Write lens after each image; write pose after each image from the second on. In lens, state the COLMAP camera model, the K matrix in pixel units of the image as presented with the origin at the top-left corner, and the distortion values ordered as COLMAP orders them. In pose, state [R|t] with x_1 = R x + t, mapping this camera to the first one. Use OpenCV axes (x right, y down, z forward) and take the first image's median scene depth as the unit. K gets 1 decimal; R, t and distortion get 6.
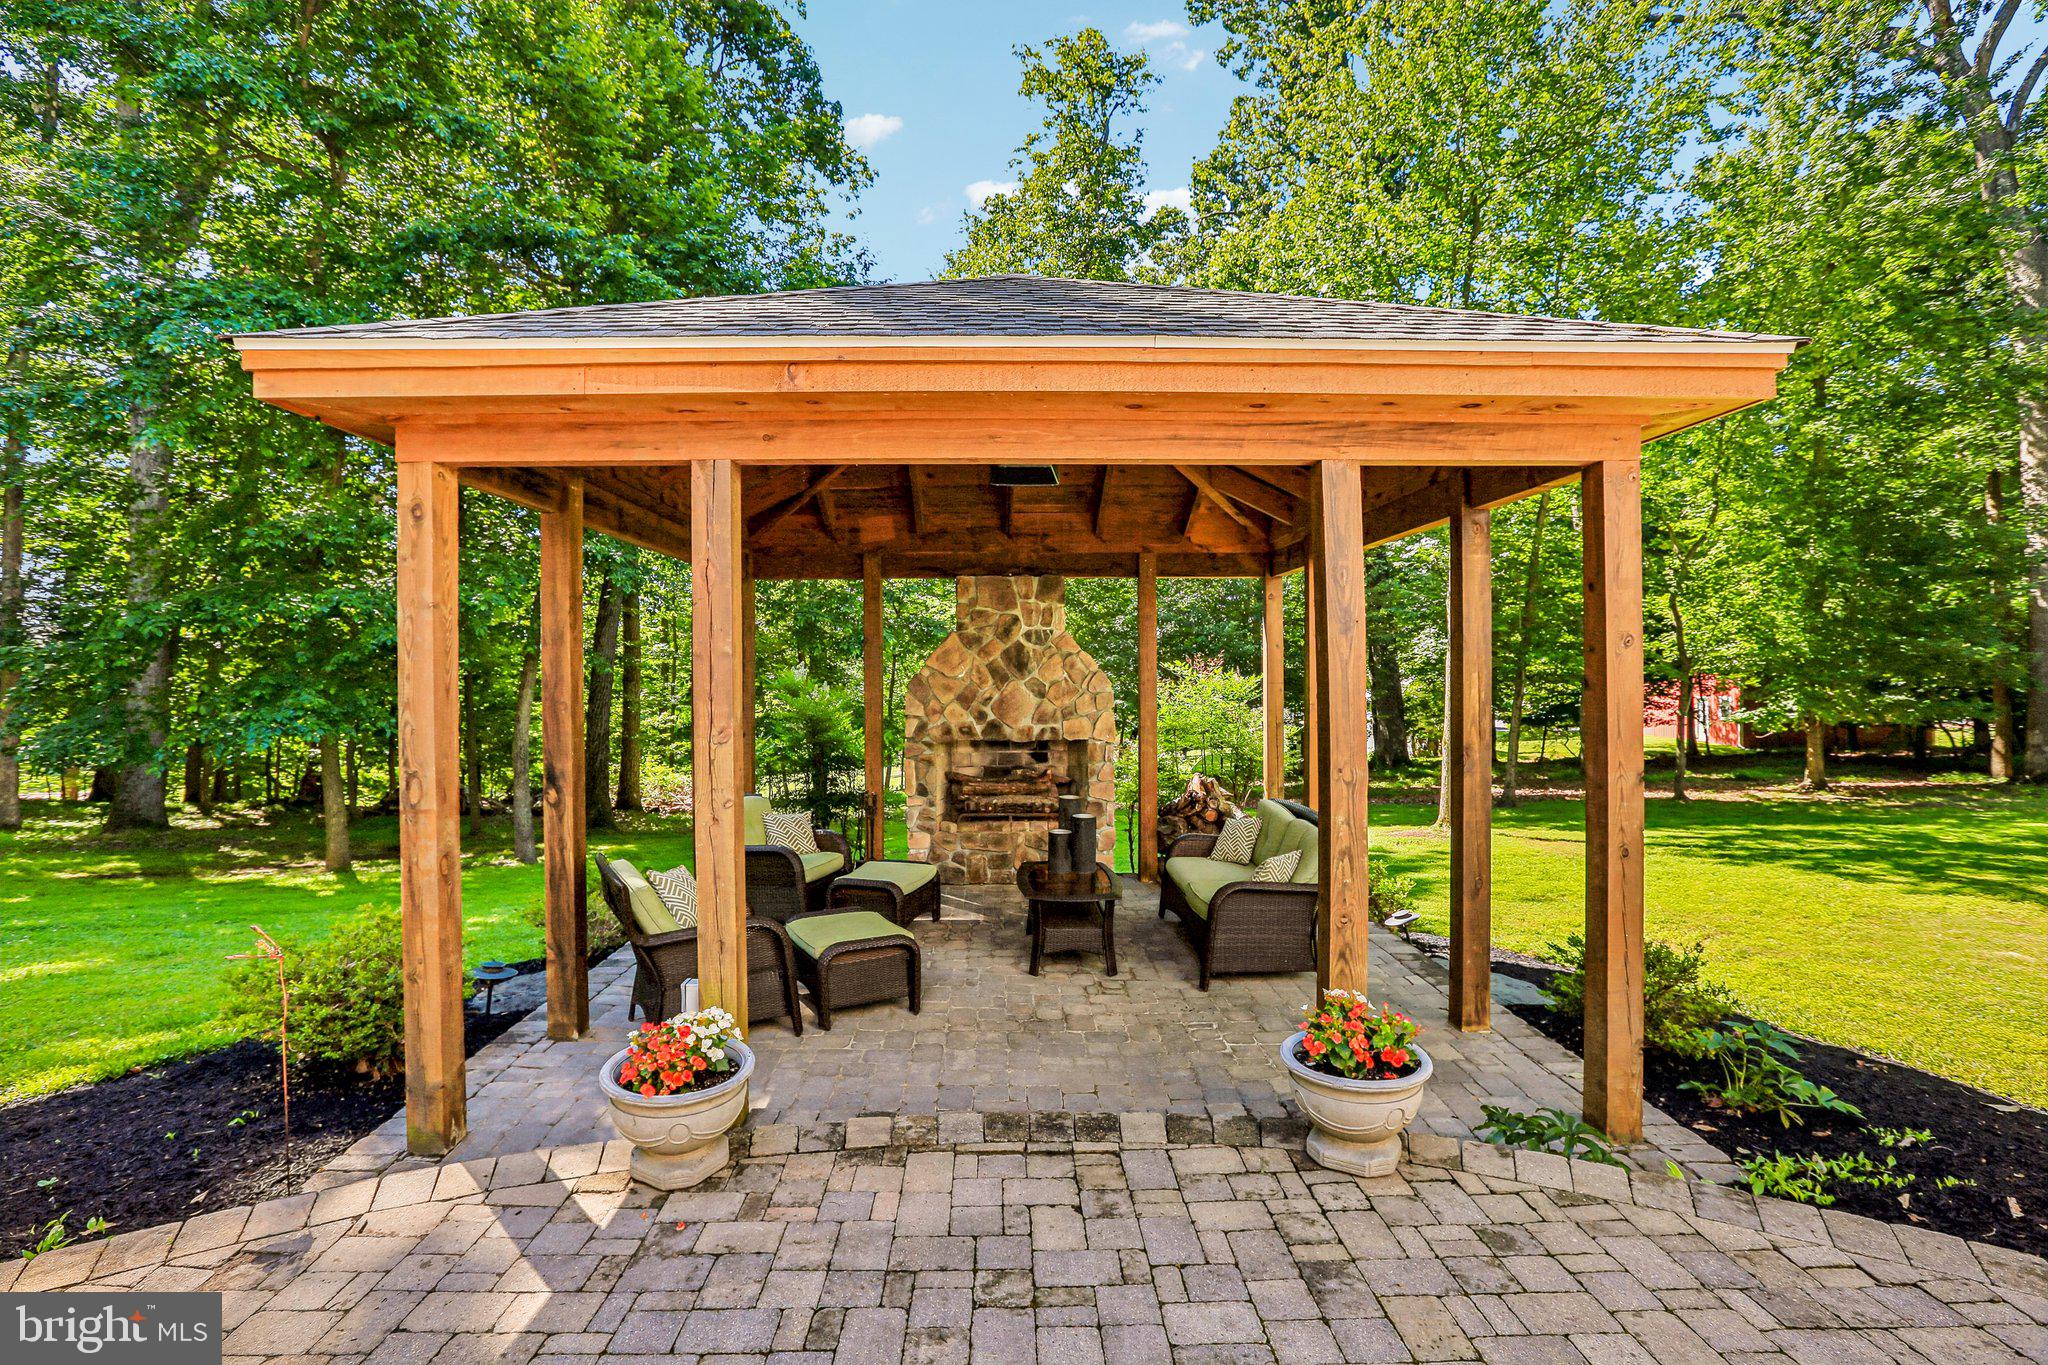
lens RADIAL K [[948.1, 0, 1014.3], [0, 948.1, 671.1], [0, 0, 1]] dist [-0.023124, 0.003023]
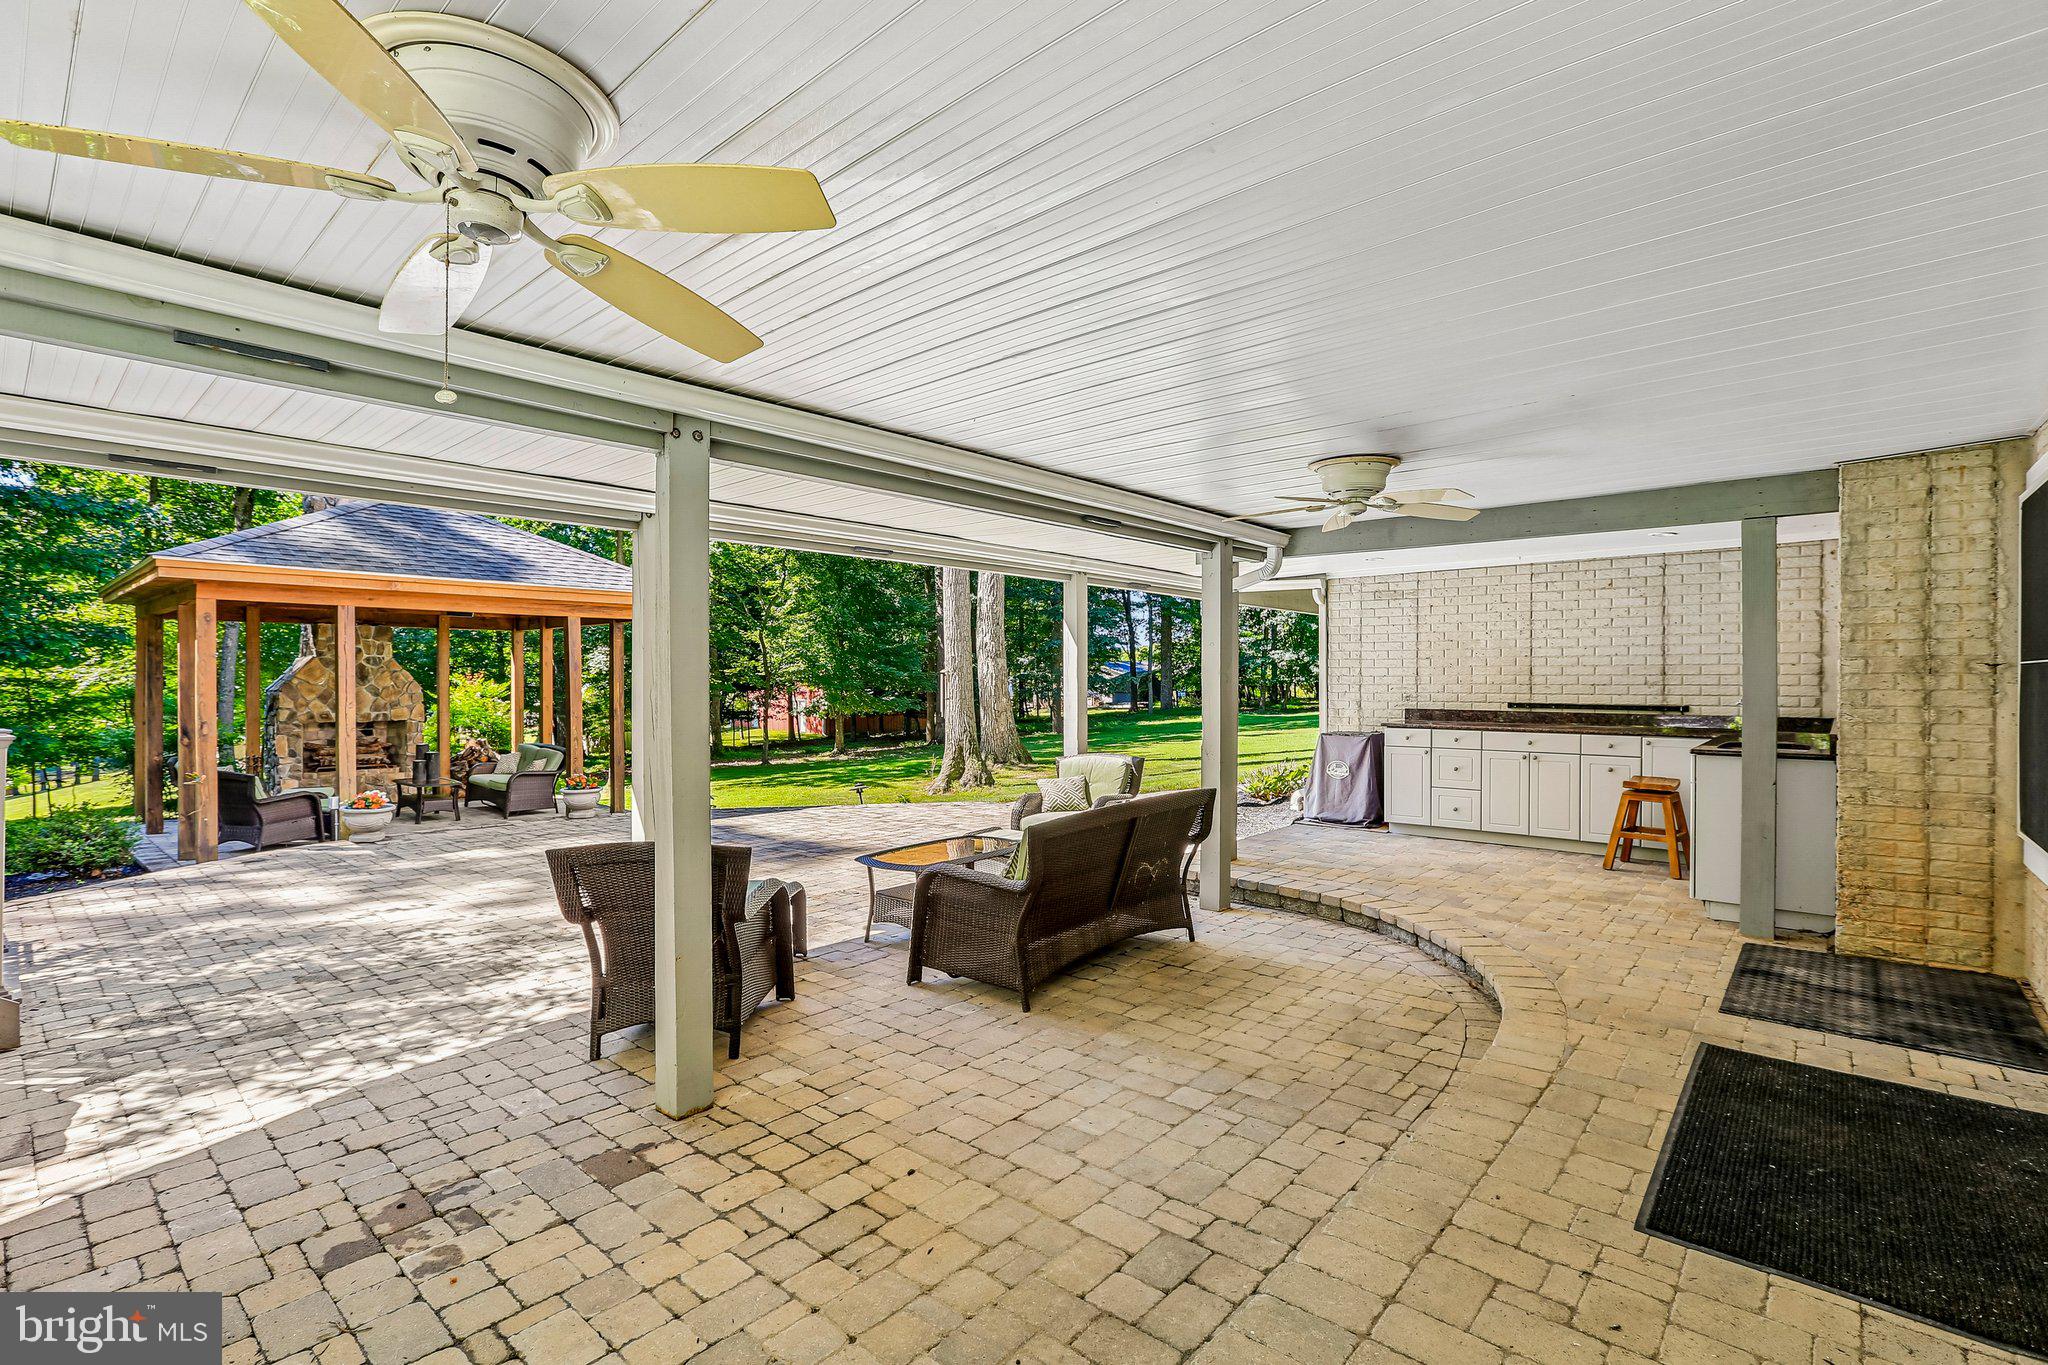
lens RADIAL K [[948.1, 0, 1017.0], [0, 948.1, 678.7], [0, 0, 1]] dist [-0.023124, 0.003023]
pose [[0.675931, 0.005199, 0.736947, -0.436374], [-0.004558, 0.999985, -0.002874, -0.004150], [-0.736951, -0.001416, 0.675945, -0.997393]]
